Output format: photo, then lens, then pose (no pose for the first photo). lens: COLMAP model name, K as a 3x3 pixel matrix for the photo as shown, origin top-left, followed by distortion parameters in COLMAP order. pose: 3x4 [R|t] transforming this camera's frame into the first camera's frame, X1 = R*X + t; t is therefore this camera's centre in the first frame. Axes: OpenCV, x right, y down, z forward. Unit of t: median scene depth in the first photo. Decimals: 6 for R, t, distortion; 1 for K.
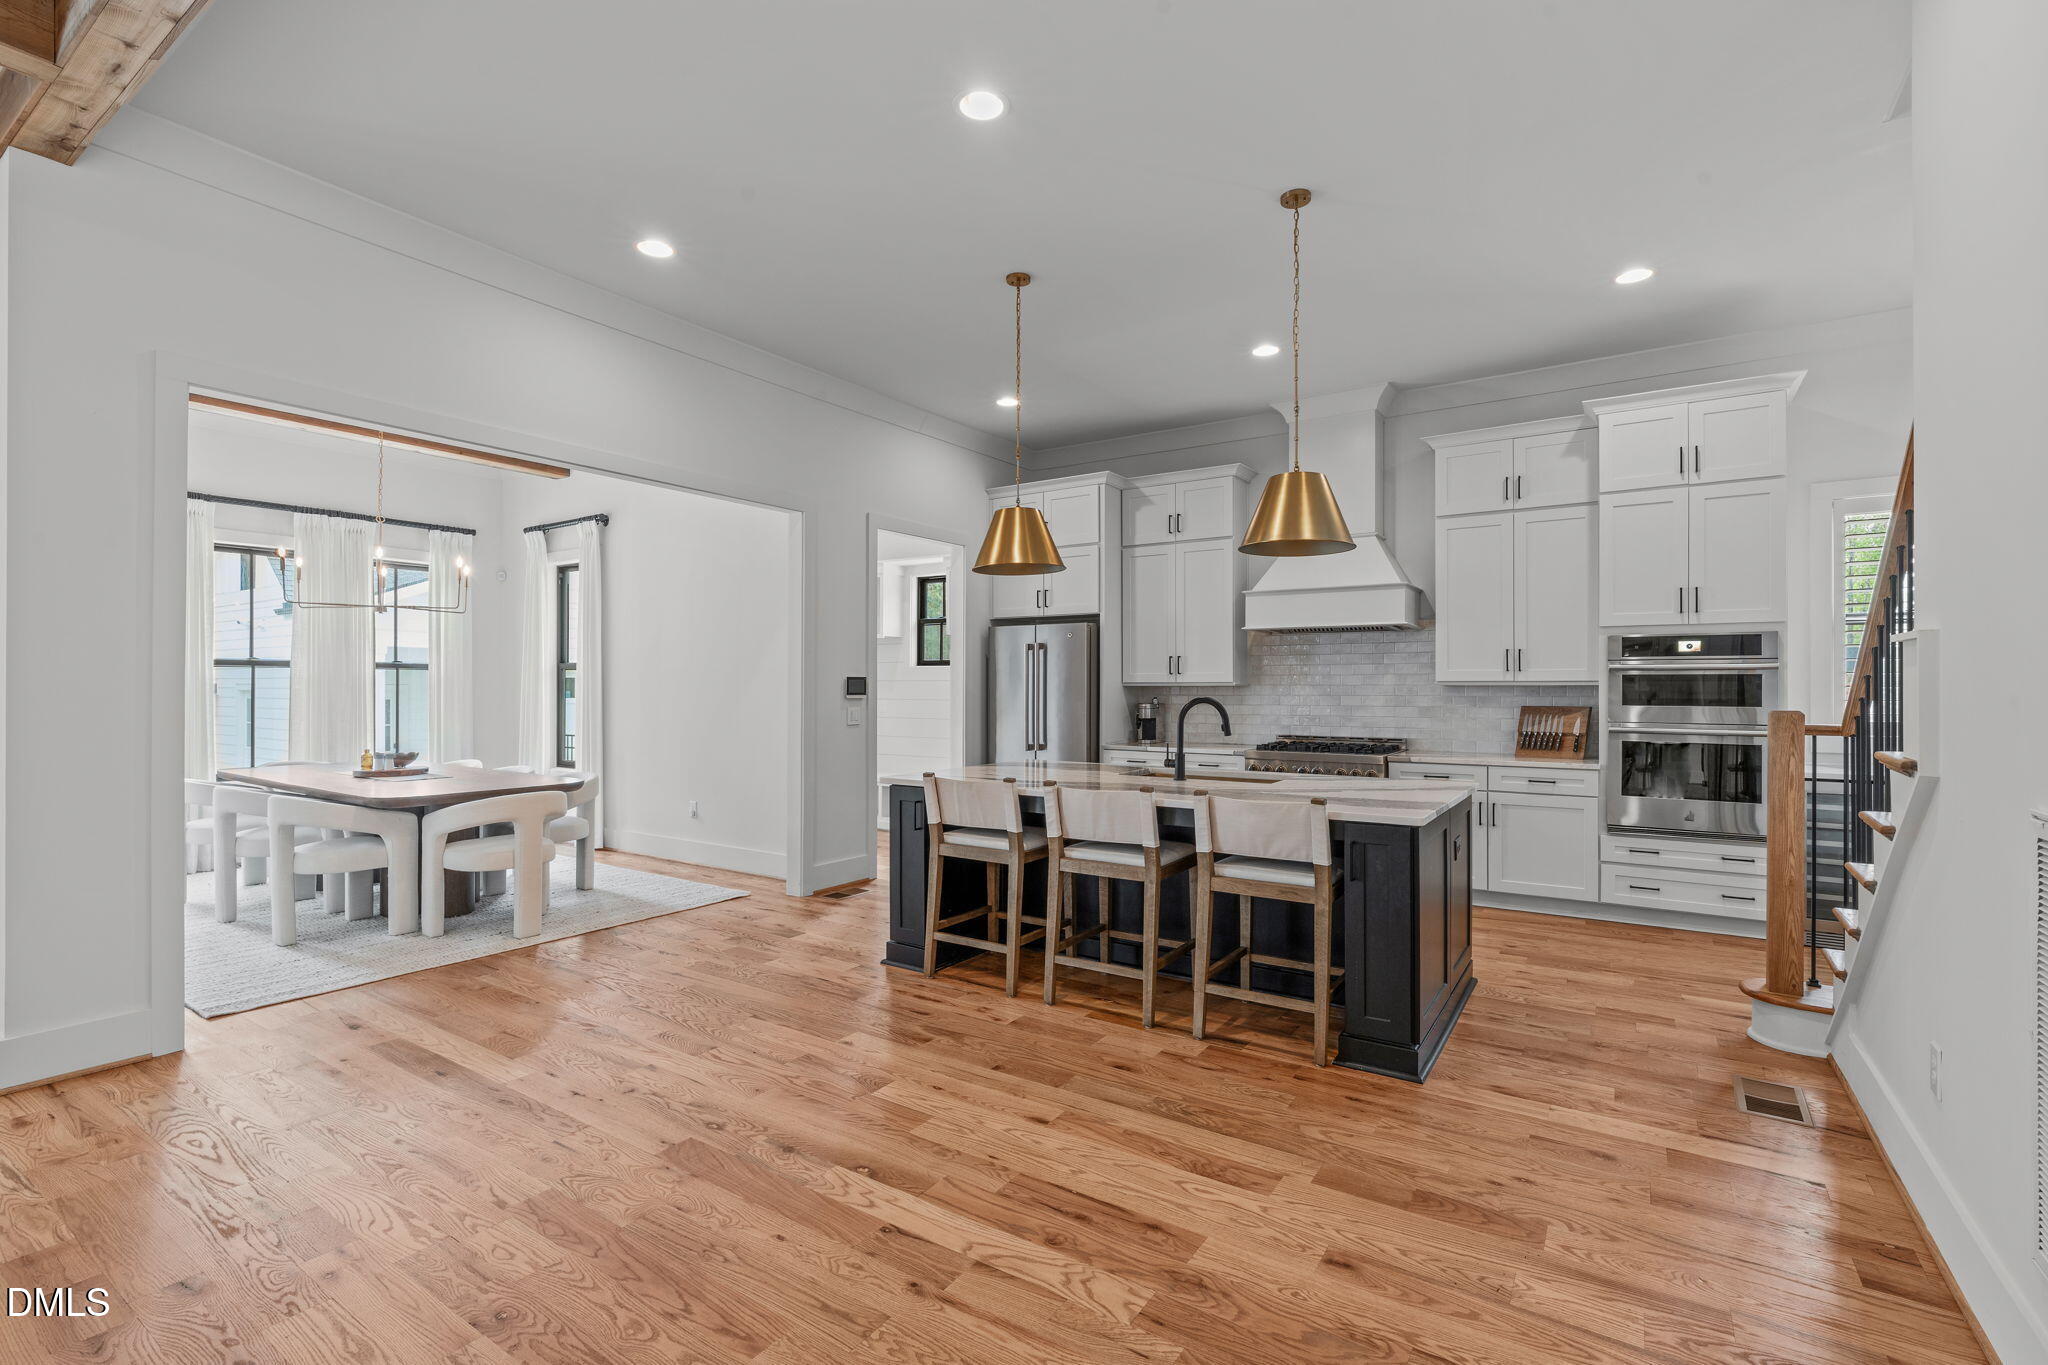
lens RADIAL K [[896.5, 0, 1078.1], [0, 896.5, 686.0], [0, 0, 1]] dist [-0.011615, 0.001211]
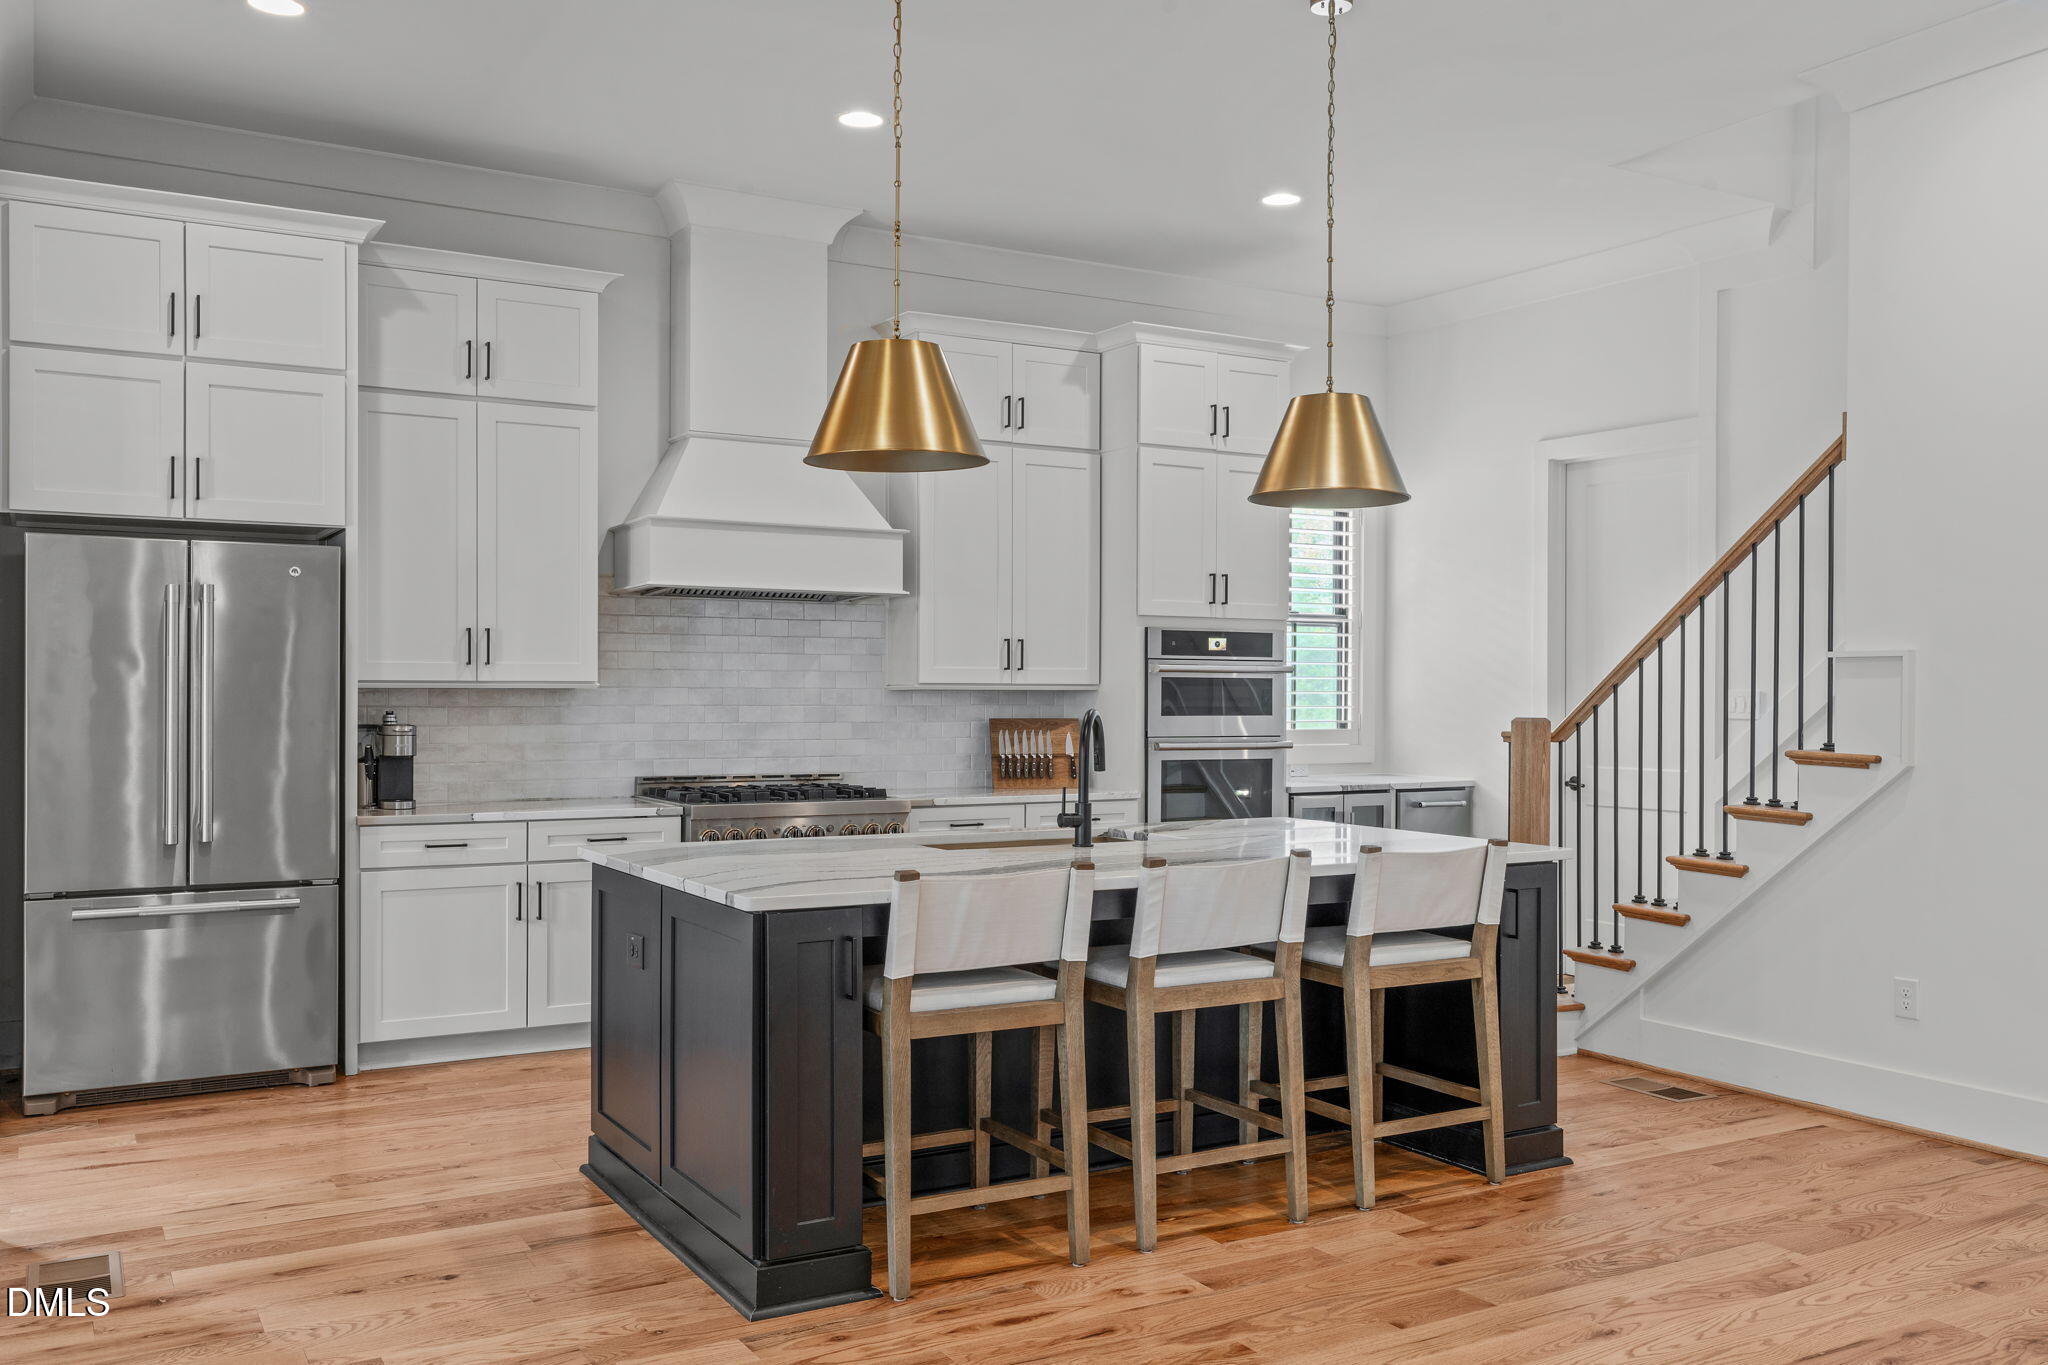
lens RADIAL K [[1683.0, 0, 863.5], [0, 1683.0, 684.7], [0, 0, 1]] dist [0.004871, 0.004127]
pose [[0.492176, 0.004666, 0.870483, -0.851701], [-0.004739, 0.999985, -0.002680, -0.000738], [-0.870483, -0.002806, 0.492191, 0.509425]]
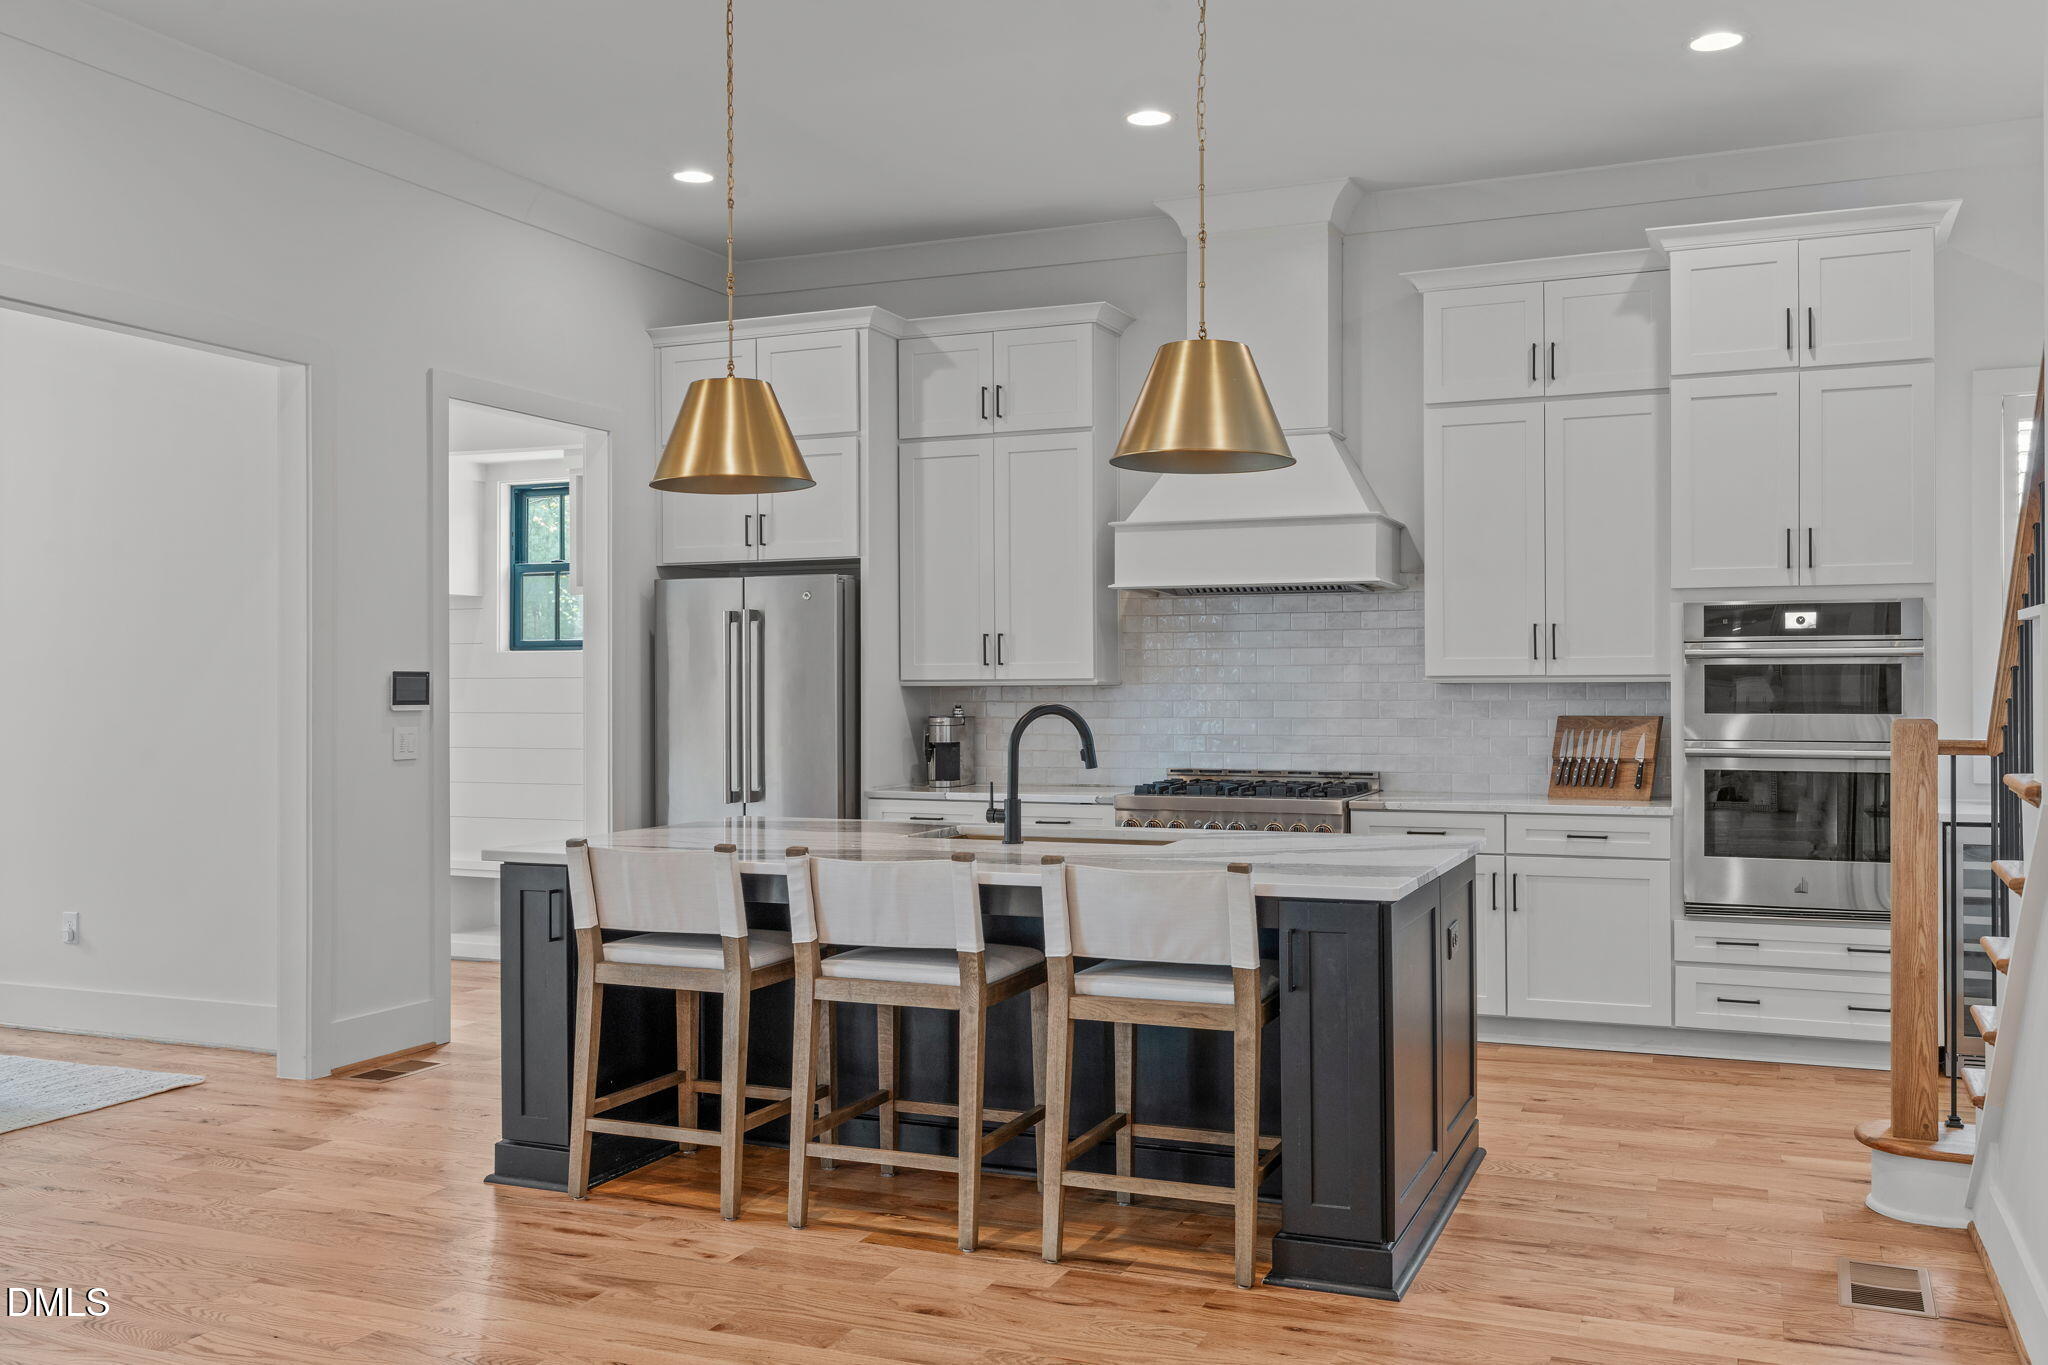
lens RADIAL K [[1683.0, 0, 1090.3], [0, 1683.0, 685.3], [0, 0, 1]] dist [0.004871, 0.004127]
pose [[0.984475, -0.003989, 0.175478, -0.028627], [0.004042, 0.999992, 0.000056, -0.000092], [-0.175477, 0.000654, 0.984483, -0.100348]]
